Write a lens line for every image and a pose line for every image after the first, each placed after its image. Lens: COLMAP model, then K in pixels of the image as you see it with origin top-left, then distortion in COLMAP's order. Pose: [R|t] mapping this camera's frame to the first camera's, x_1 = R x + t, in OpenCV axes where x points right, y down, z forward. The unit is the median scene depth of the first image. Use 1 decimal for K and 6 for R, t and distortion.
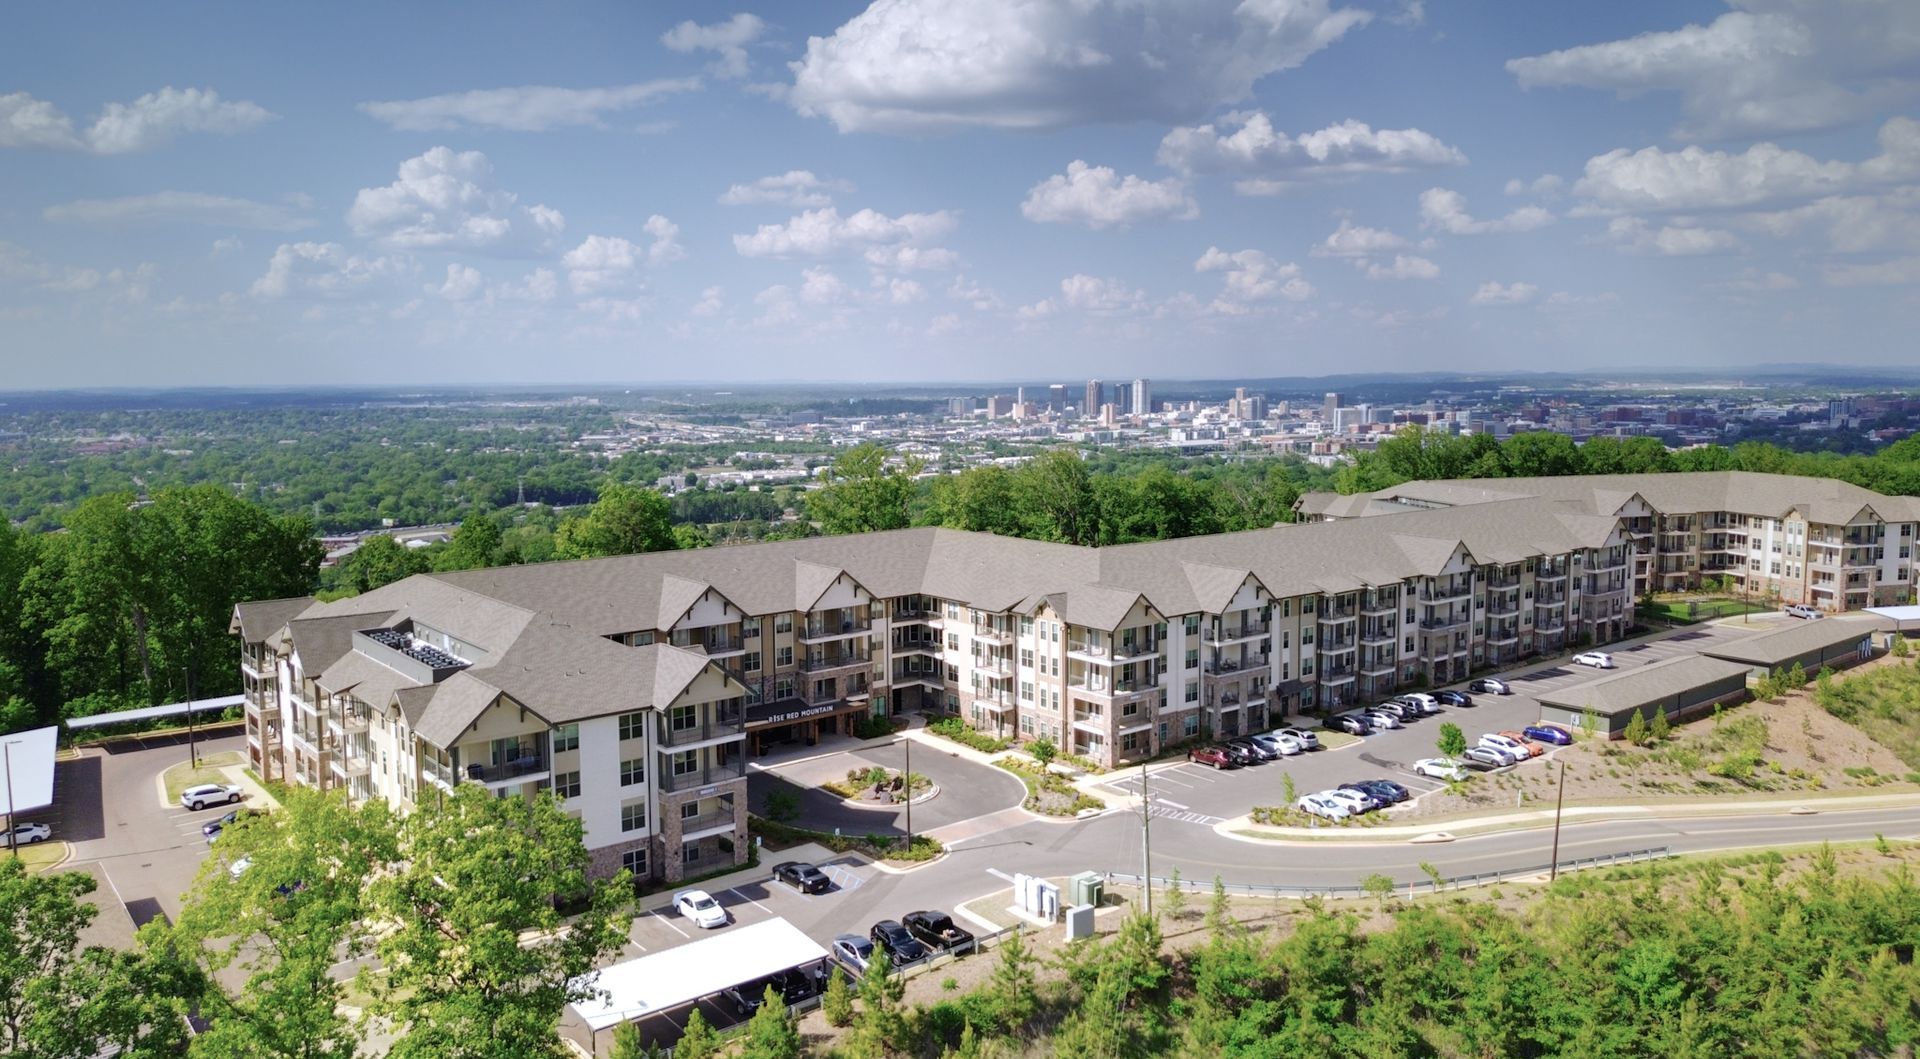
lens RADIAL K [[1352.0, 0, 960.0], [0, 1352.0, 529.5], [0, 0, 1]] dist [0.289860, -0.000068]
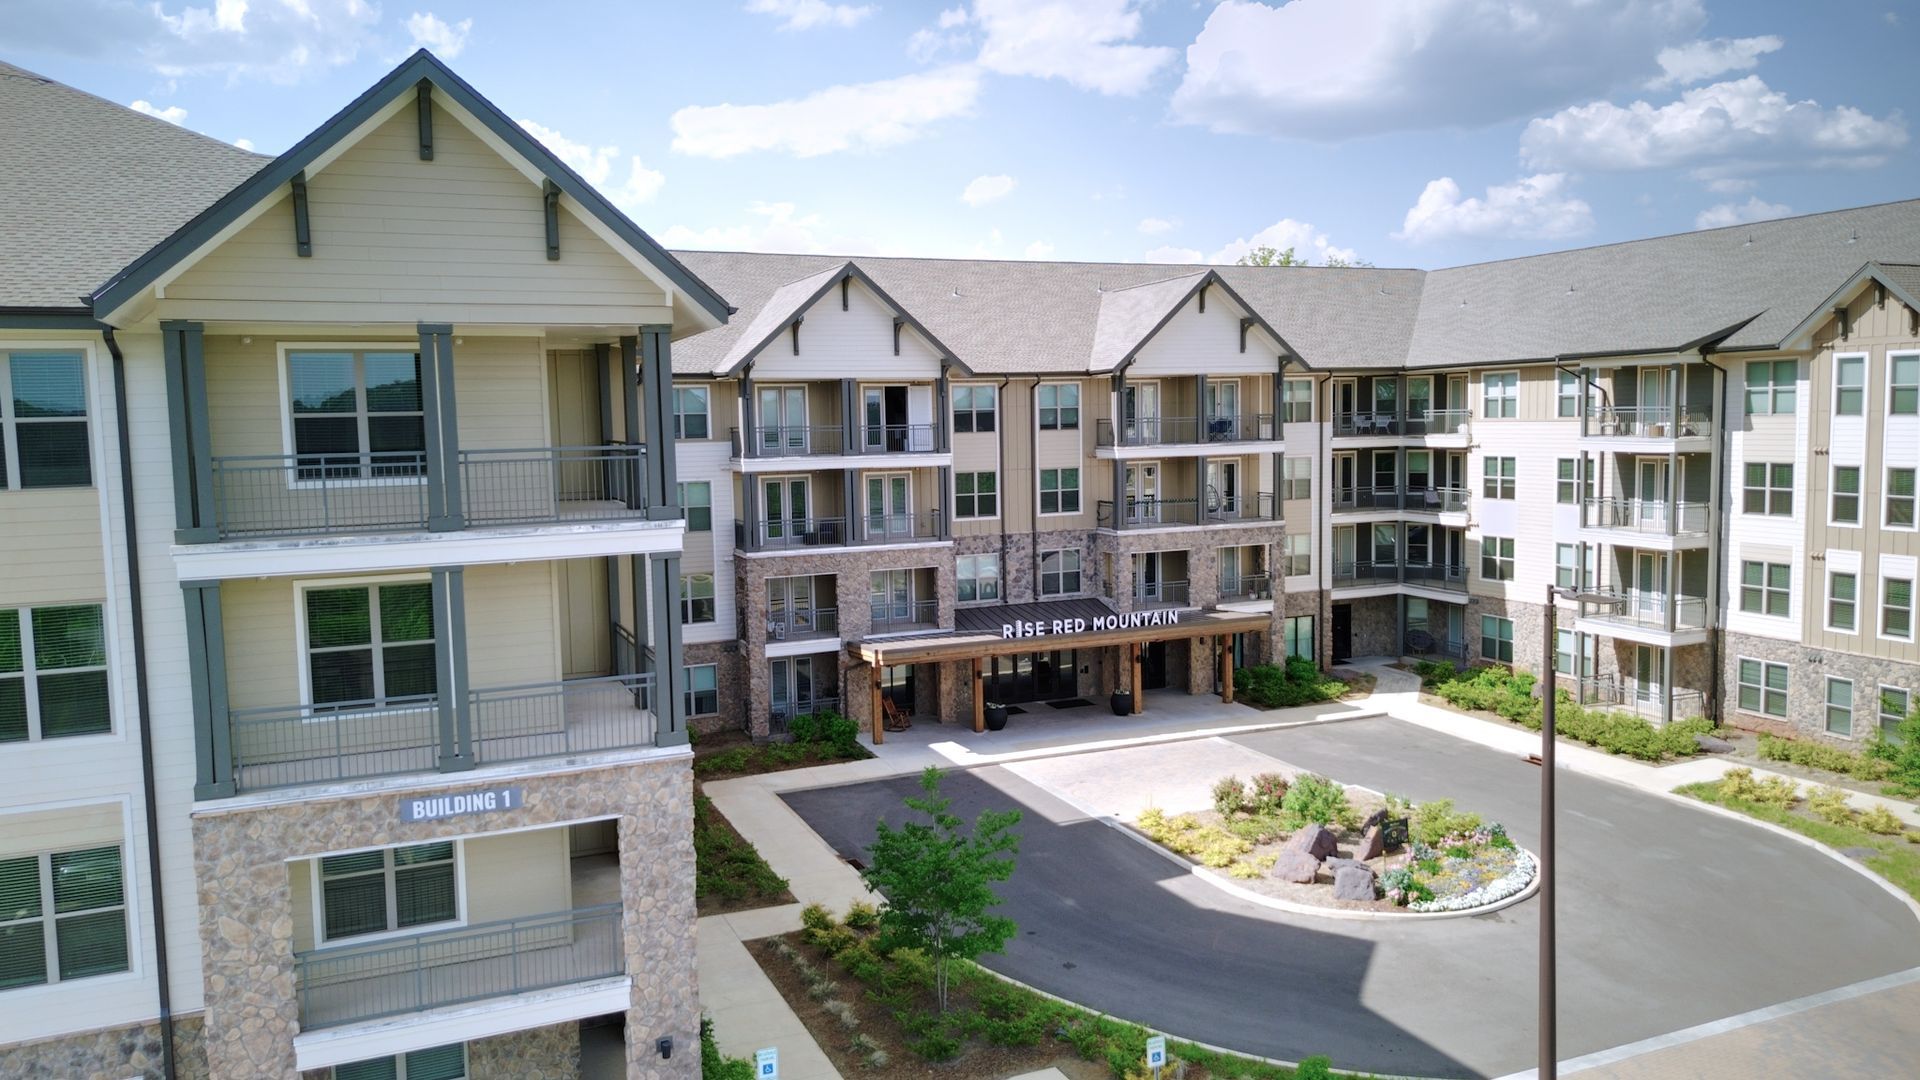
lens RADIAL K [[1366.2, 0, 960.0], [0, 1366.2, 540.0], [0, 0, 1]] dist [0.006552, 0.000320]
pose [[0.962415, 0.014042, -0.271221, -0.048143], [-0.017790, 0.999777, -0.011366, 0.111234], [0.271001, 0.015764, 0.962450, 0.601399]]
